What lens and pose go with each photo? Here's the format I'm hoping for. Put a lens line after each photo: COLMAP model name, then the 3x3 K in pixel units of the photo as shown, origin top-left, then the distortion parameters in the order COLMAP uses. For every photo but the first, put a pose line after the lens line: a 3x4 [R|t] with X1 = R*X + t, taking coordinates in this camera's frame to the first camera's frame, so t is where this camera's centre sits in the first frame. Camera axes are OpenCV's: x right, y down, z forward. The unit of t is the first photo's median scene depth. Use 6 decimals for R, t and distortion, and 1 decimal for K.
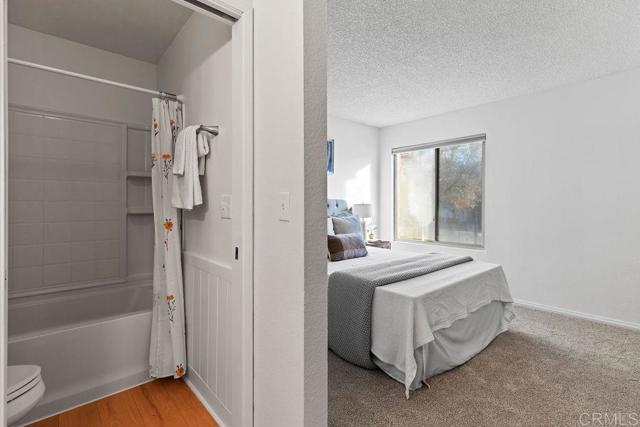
lens RADIAL K [[294.7, 0, 319.6], [0, 294.7, 198.2], [0, 0, 1]] dist [0.003083, 0.000600]
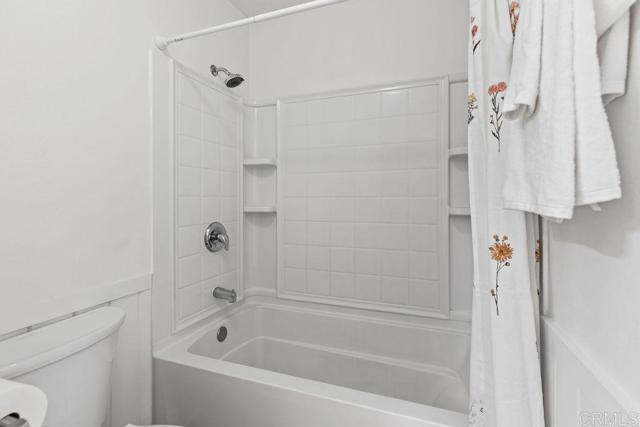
lens RADIAL K [[294.7, 0, 319.6], [0, 294.7, 198.2], [0, 0, 1]] dist [0.003083, 0.000600]
pose [[0.443938, -0.000992, -0.896057, -0.251875], [0.009452, 0.999949, 0.003576, 0.013653], [0.896007, -0.010057, 0.443925, 0.580660]]
